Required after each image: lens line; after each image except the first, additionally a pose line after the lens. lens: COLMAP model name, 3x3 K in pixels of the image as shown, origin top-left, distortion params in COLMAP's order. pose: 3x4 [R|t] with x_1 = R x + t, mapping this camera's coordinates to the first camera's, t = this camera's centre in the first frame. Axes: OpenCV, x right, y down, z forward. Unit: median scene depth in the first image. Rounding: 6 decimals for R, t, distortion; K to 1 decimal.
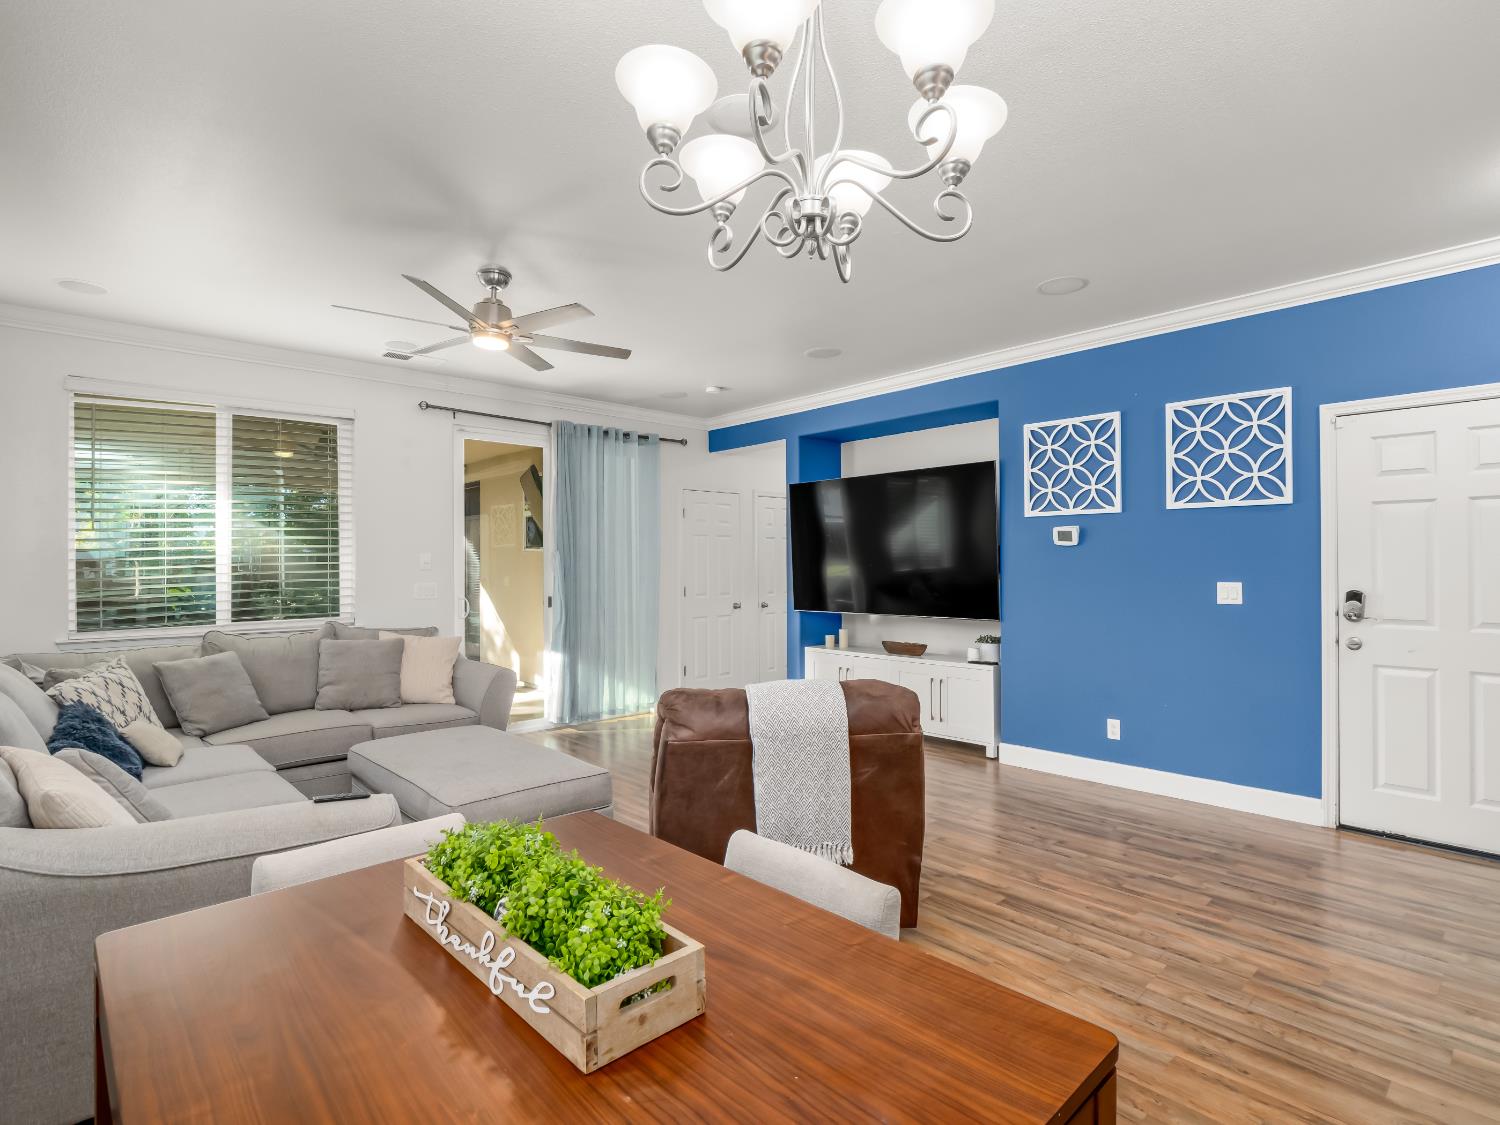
lens RADIAL K [[757.6, 0, 750.0], [0, 757.6, 562.5], [0, 0, 1]] dist [-0.009401, -0.000829]
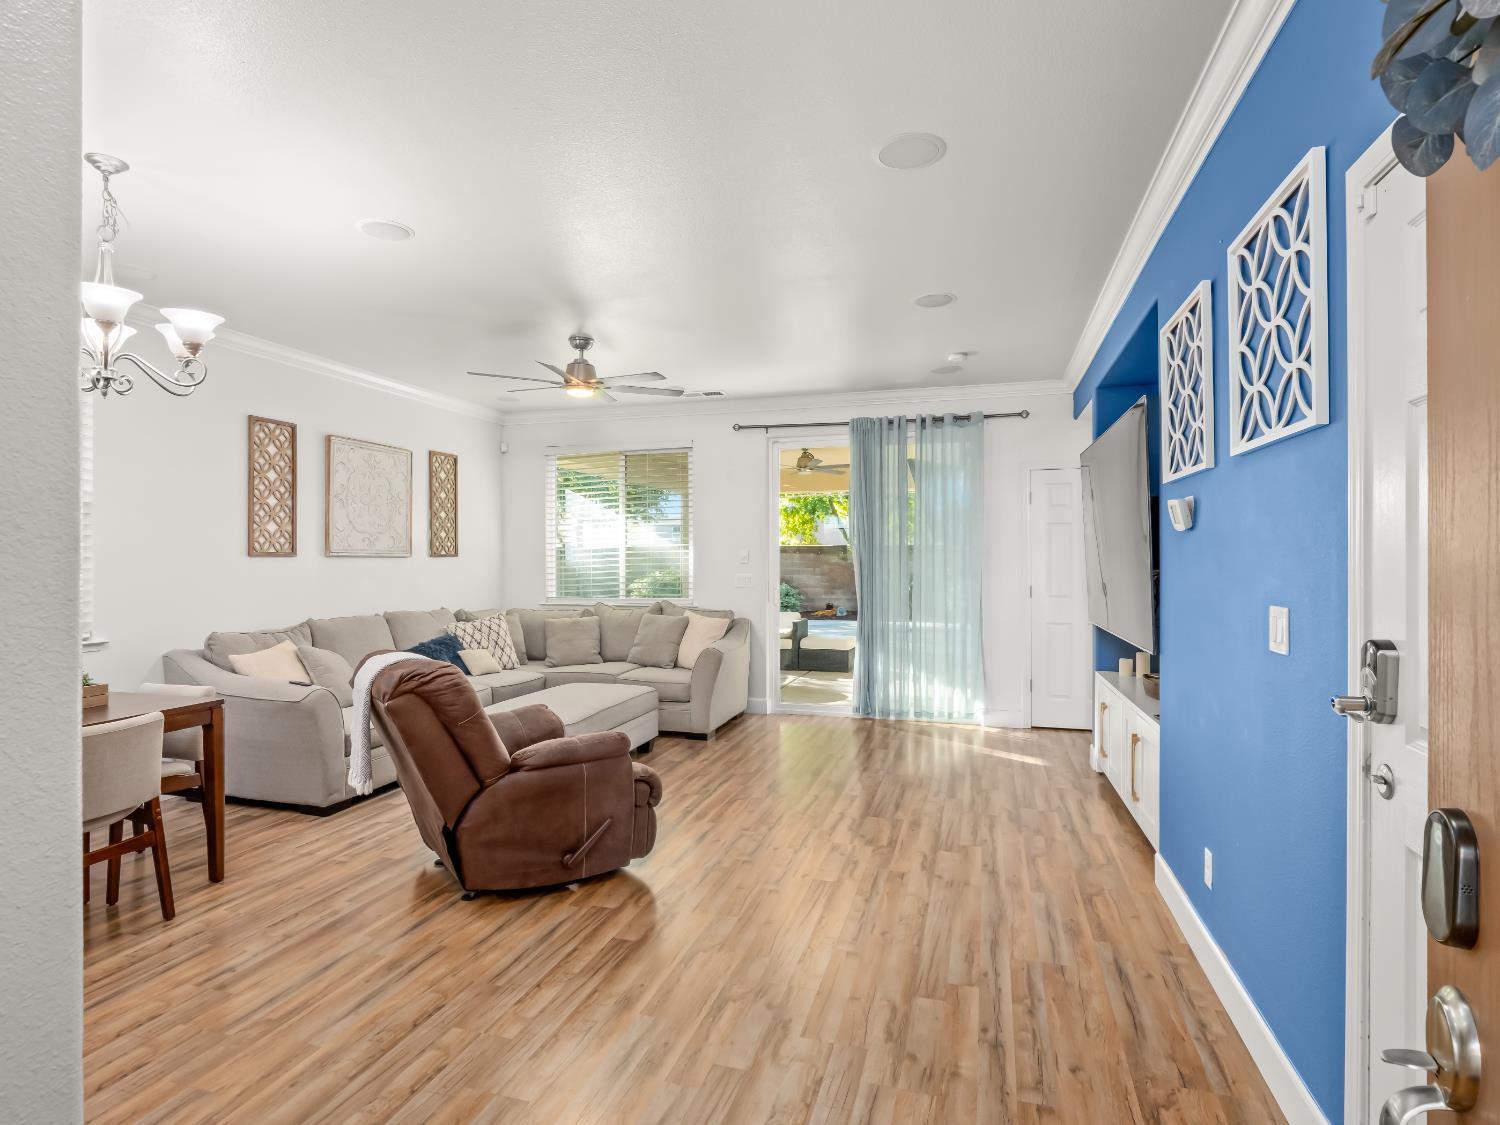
lens RADIAL K [[800.8, 0, 750.0], [0, 800.8, 562.5], [0, 0, 1]] dist [0.001998, 0.000226]
pose [[0.510725, 0.008417, -0.859703, 0.988278], [0.002713, 0.999931, 0.011401, -0.008229], [0.859740, -0.008155, 0.510667, 0.522326]]
